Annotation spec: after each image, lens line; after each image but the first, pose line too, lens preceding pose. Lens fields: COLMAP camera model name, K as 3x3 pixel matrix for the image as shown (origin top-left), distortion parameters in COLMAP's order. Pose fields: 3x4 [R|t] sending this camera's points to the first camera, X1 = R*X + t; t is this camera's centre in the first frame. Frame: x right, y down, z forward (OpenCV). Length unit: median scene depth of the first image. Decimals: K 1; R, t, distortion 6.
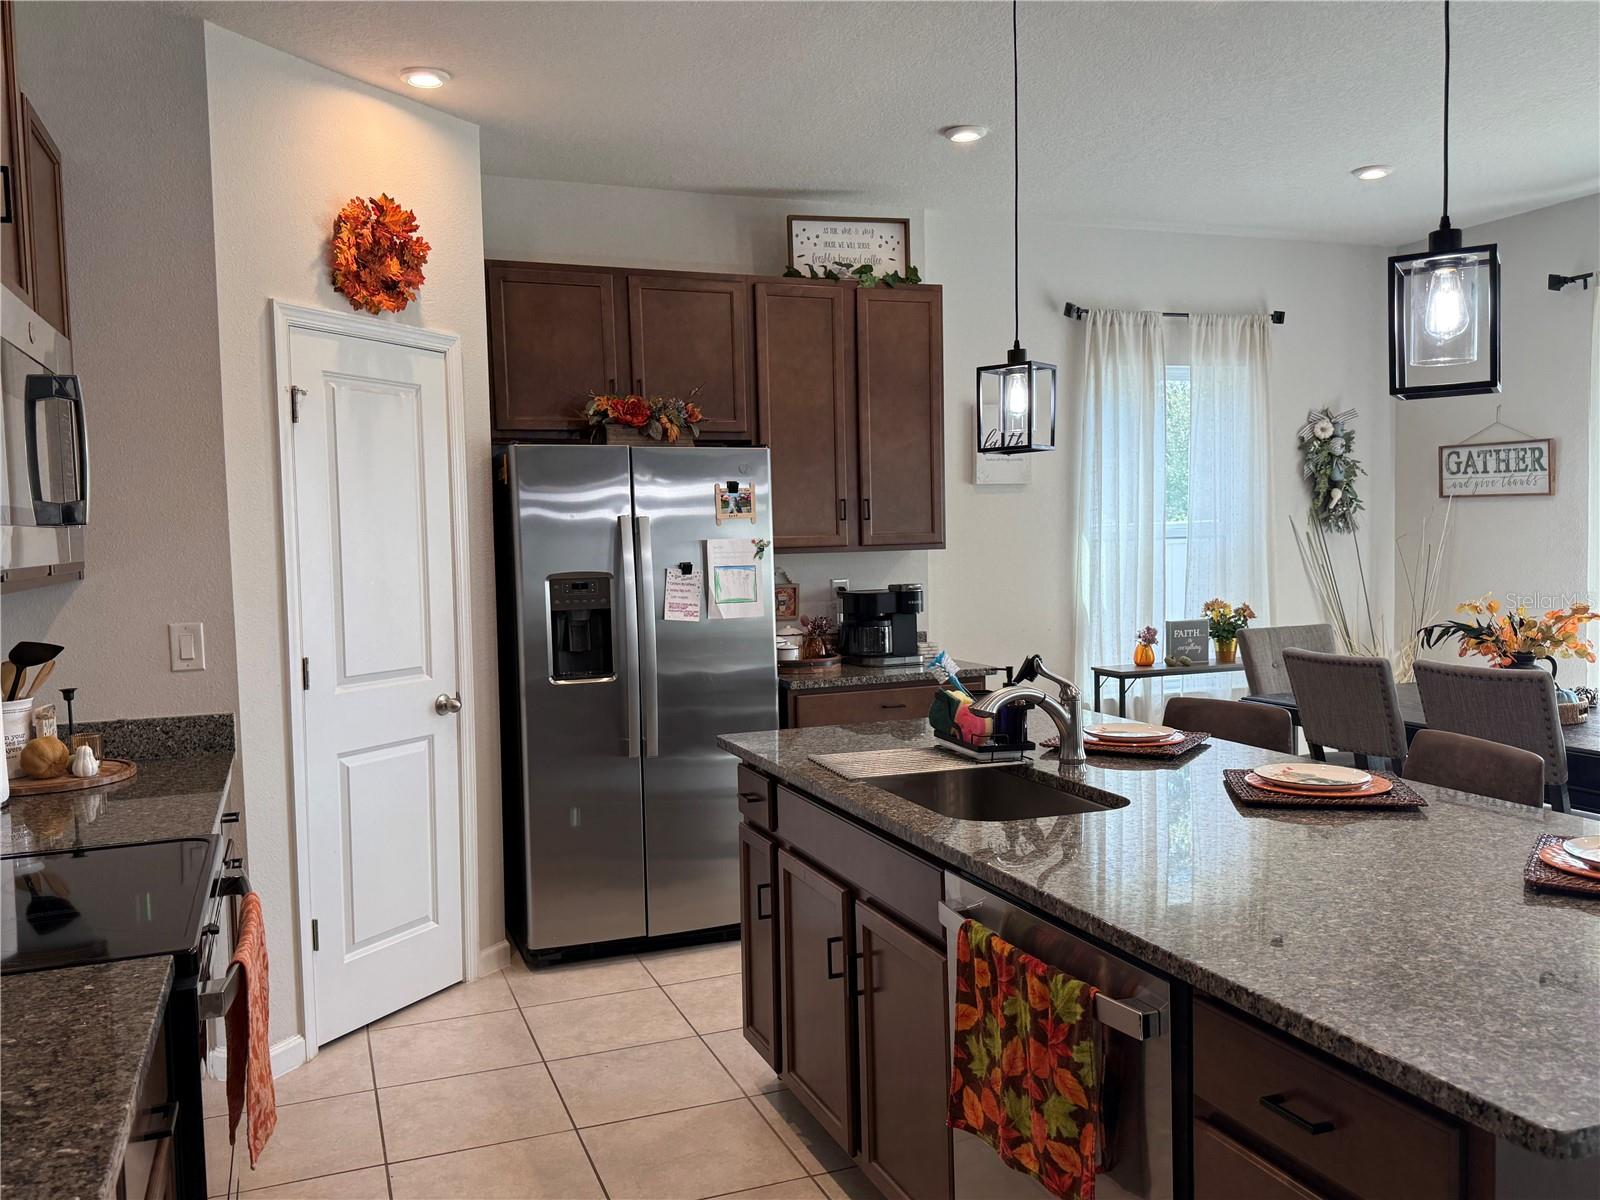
lens RADIAL K [[1296.3, 0, 800.0], [0, 1296.3, 600.0], [0, 0, 1]] dist [0.091826, -0.008822]
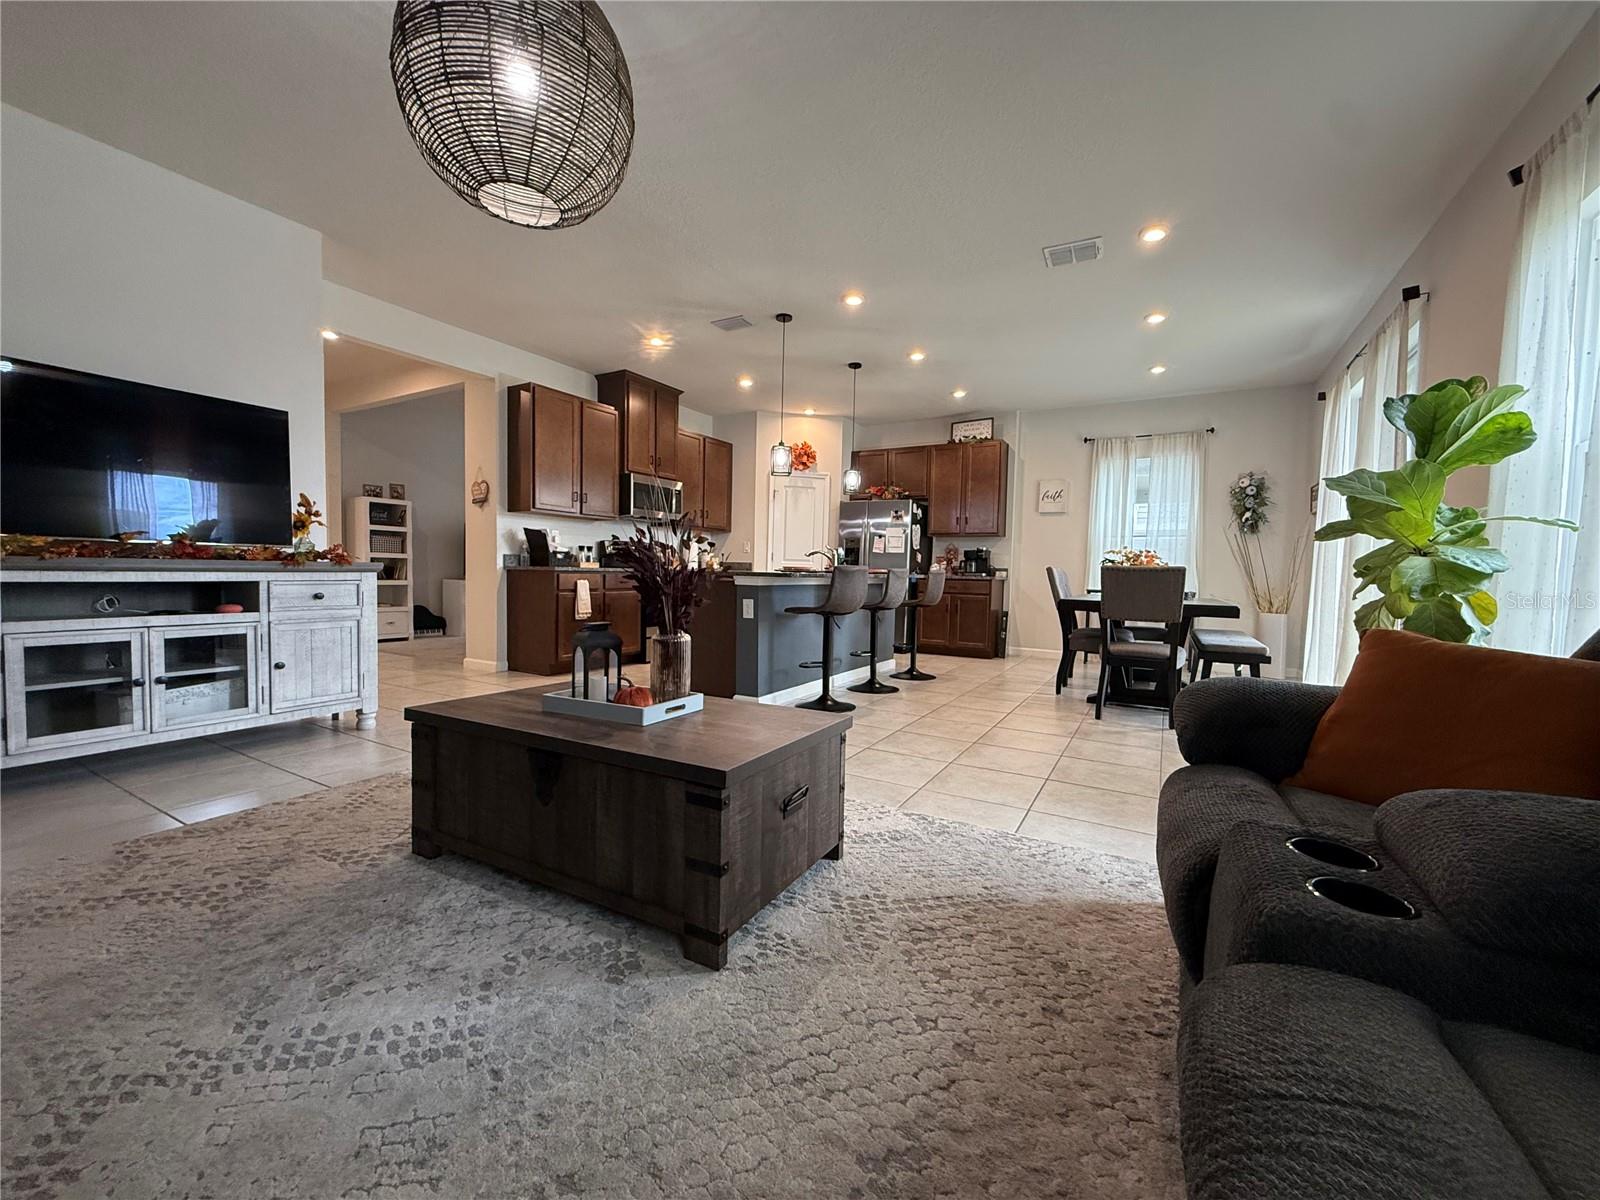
lens RADIAL K [[640.2, 0, 800.0], [0, 640.2, 600.0], [0, 0, 1]] dist [0.012112, -0.000035]
pose [[0.629933, 0.070487, -0.773444, 1.060971], [-0.077526, 0.996606, 0.027684, 0.107553], [0.772771, 0.042523, 0.633259, -0.202633]]
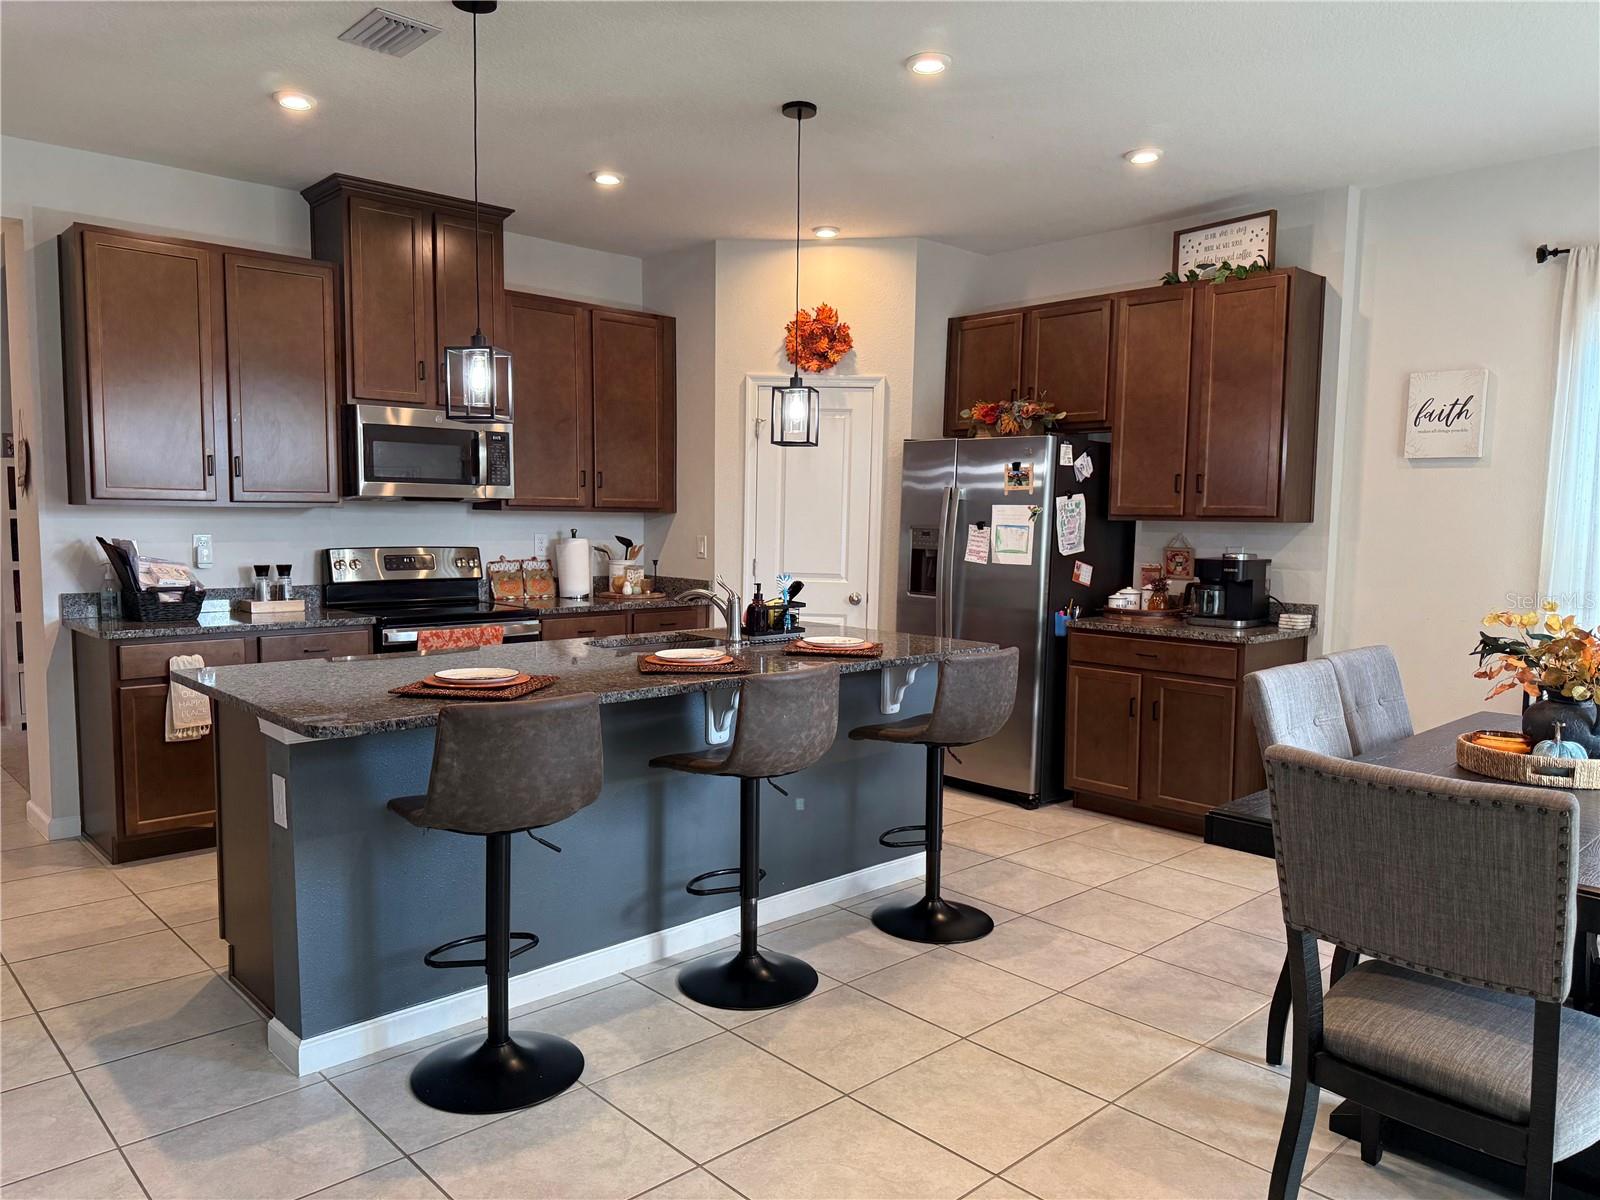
lens RADIAL K [[1130.0, 0, 813.1], [0, 1130.0, 603.8], [0, 0, 1]] dist [0.050287, -0.002516]
pose [[0.370634, 0.103663, -0.922976, 0.967635], [-0.072074, 0.993965, 0.082694, -0.027777], [0.925978, 0.035873, 0.375868, 0.371170]]
